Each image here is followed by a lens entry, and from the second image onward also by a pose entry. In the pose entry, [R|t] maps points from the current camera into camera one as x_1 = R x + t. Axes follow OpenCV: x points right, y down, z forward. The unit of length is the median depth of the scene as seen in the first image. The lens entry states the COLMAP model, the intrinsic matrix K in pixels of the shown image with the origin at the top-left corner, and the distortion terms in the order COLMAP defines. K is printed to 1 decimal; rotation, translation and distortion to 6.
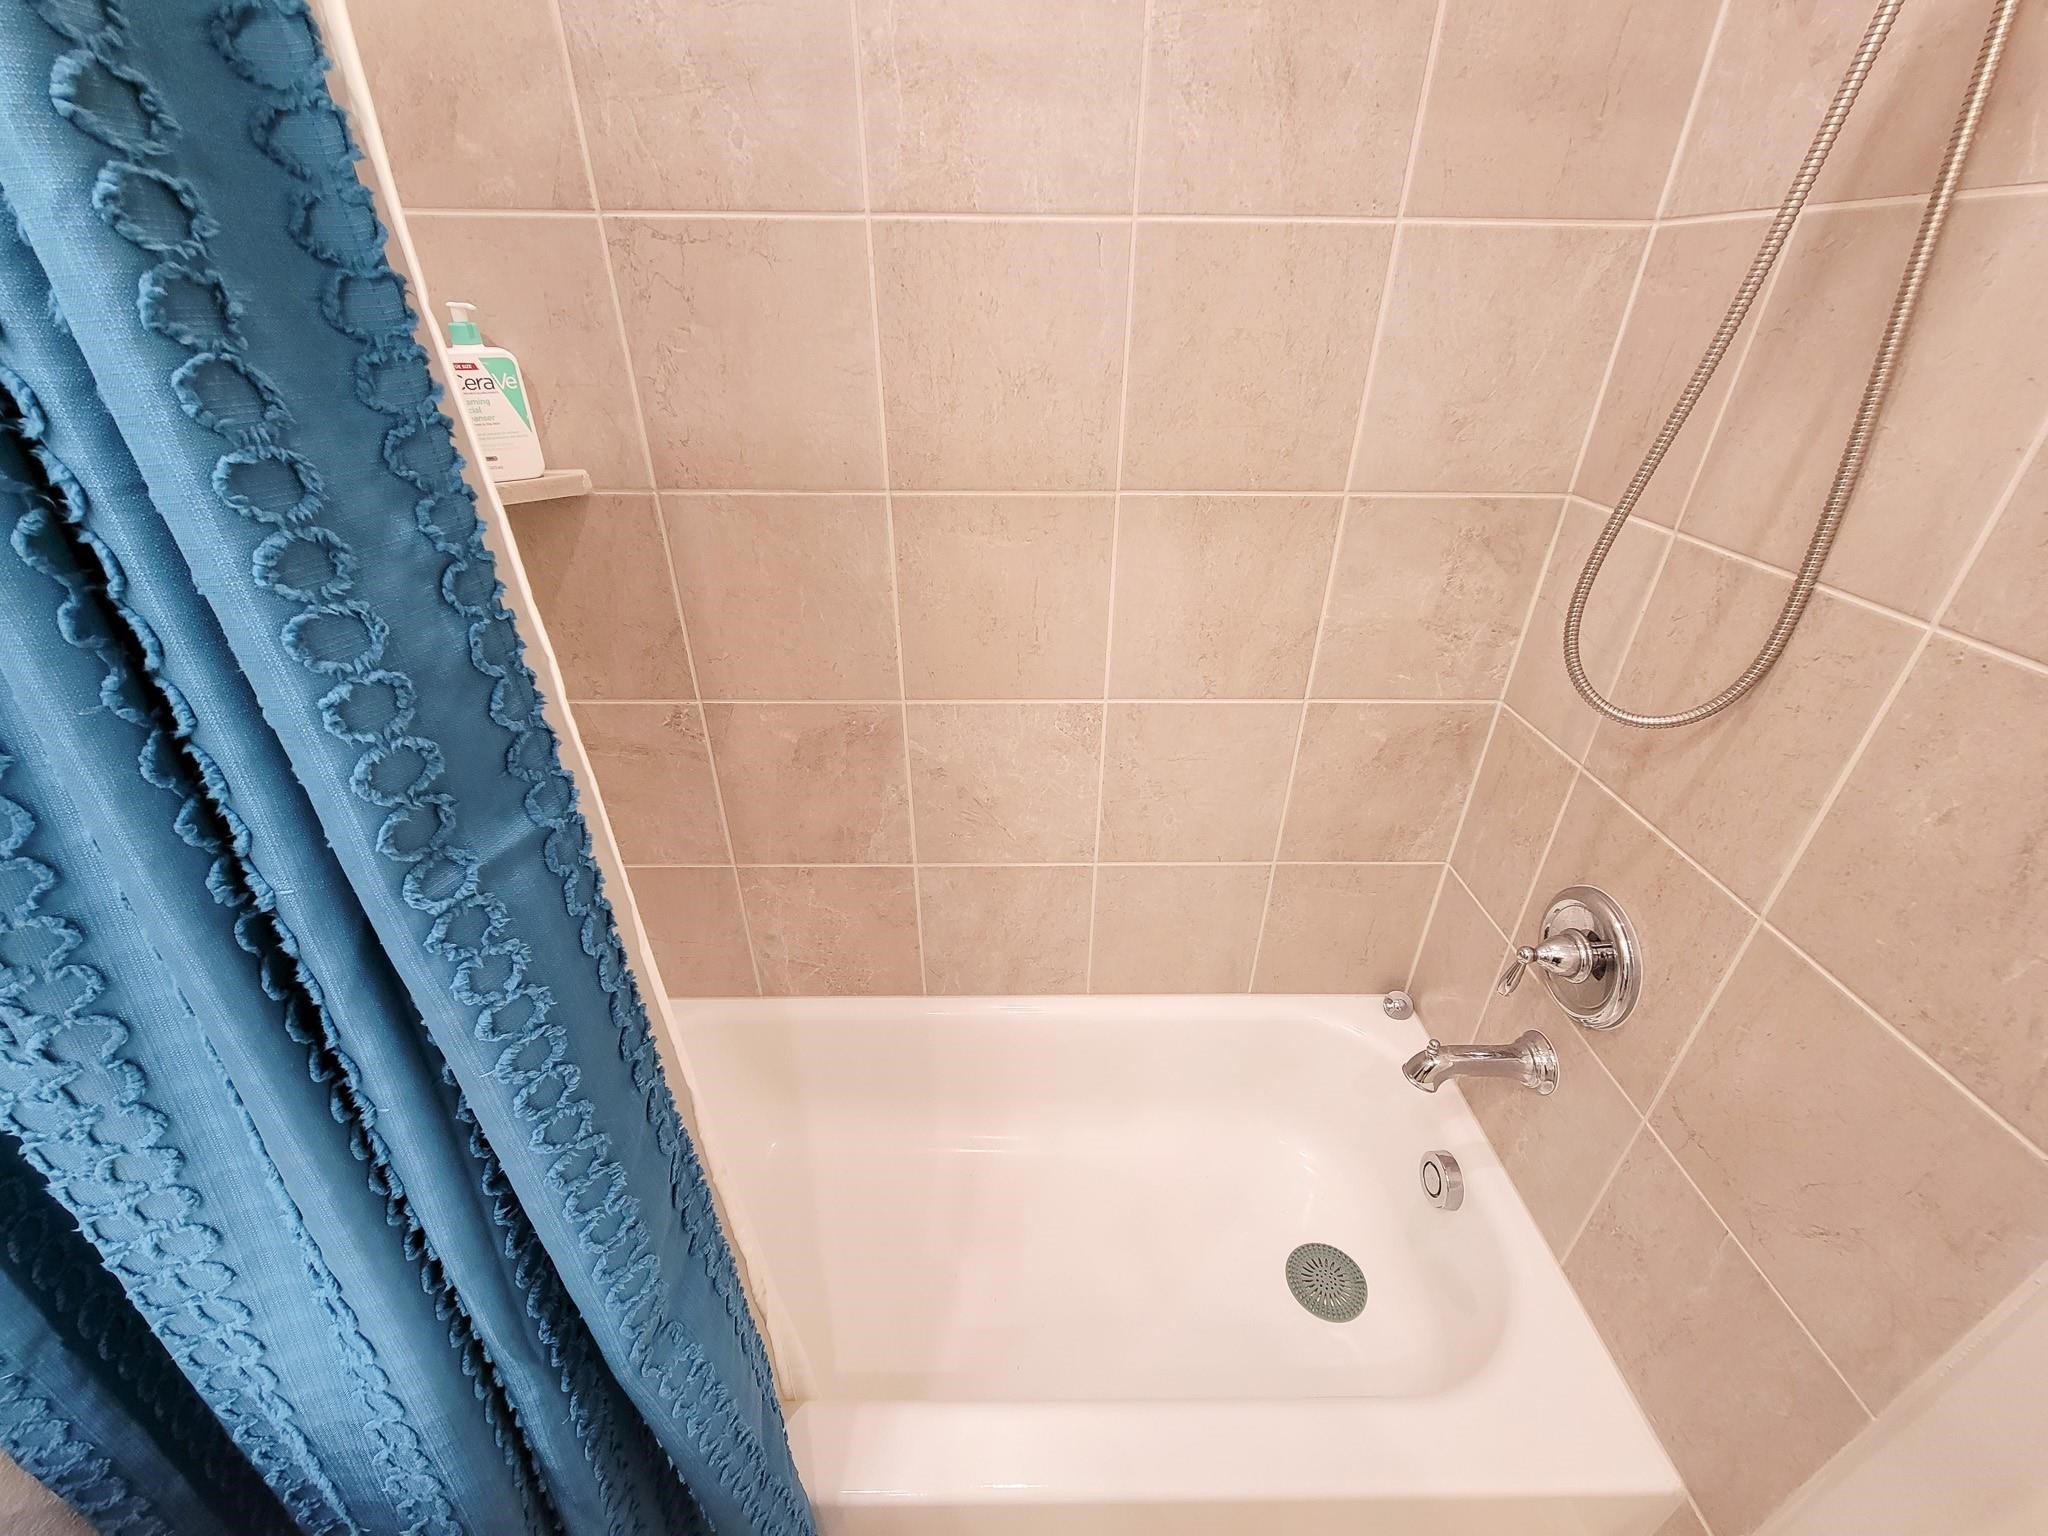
lens RADIAL K [[830.7, 0, 1016.9], [0, 830.7, 776.9], [0, 0, 1]] dist [0.000912, -0.000053]
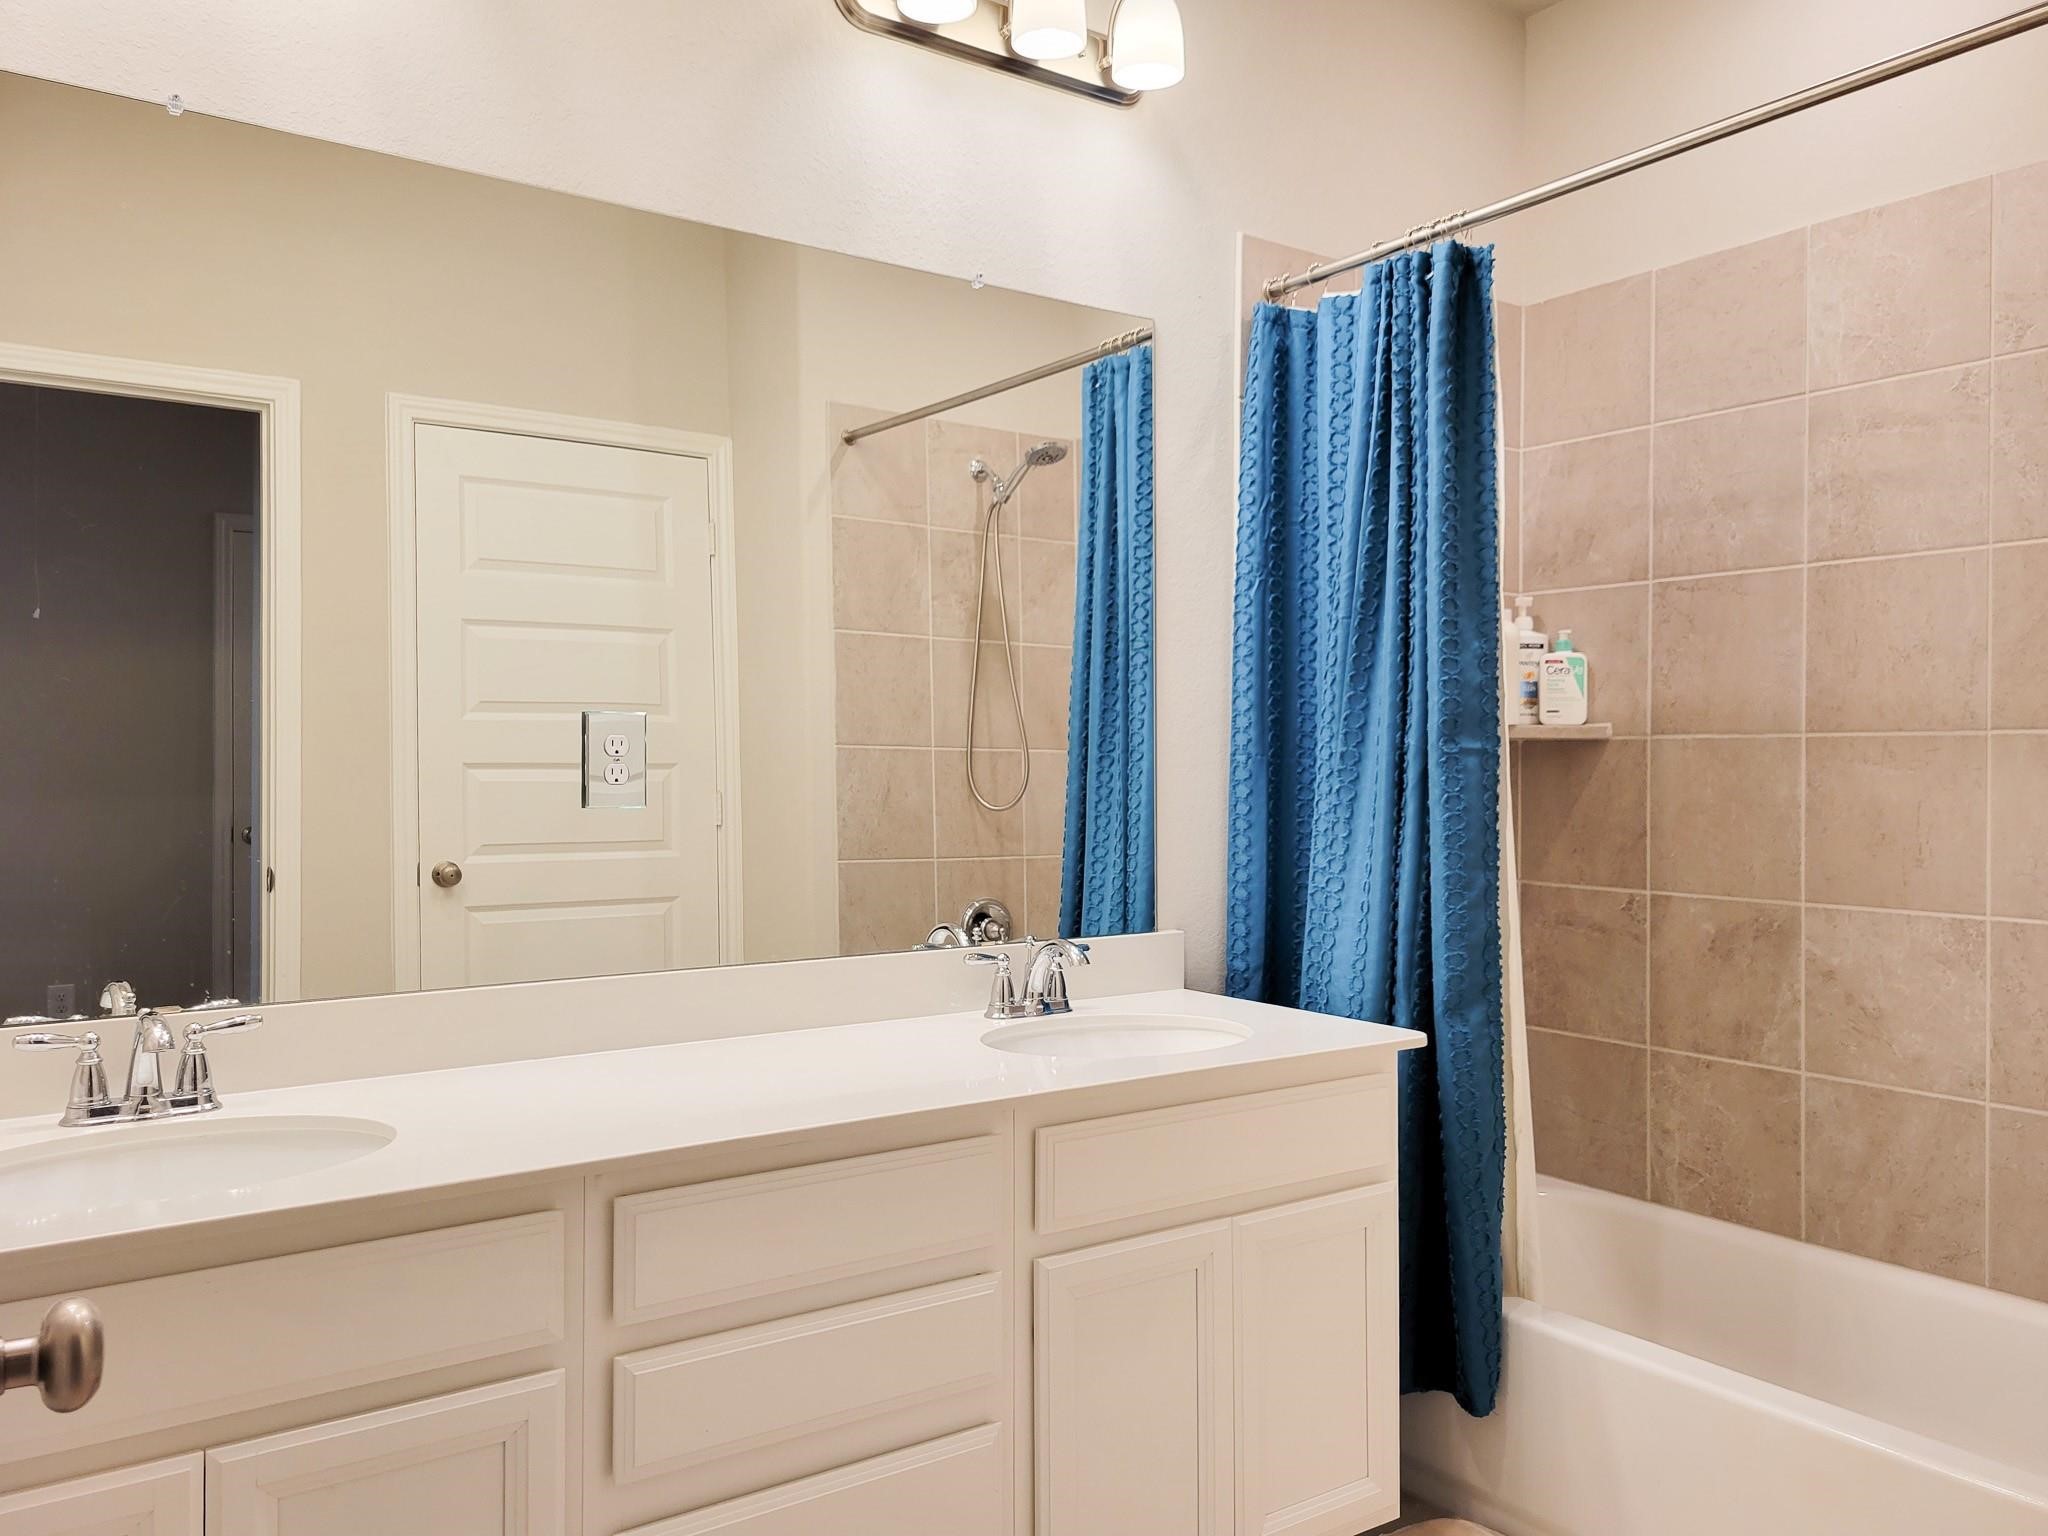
lens RADIAL K [[1547.0, 0, 1020.4], [0, 1547.0, 767.6], [0, 0, 1]] dist [0.004733, -0.006755]
pose [[0.563431, -0.001217, -0.826162, 1.161898], [-0.415920, 0.863614, -0.284923, 0.916572], [0.713832, 0.504152, 0.486081, -1.066457]]
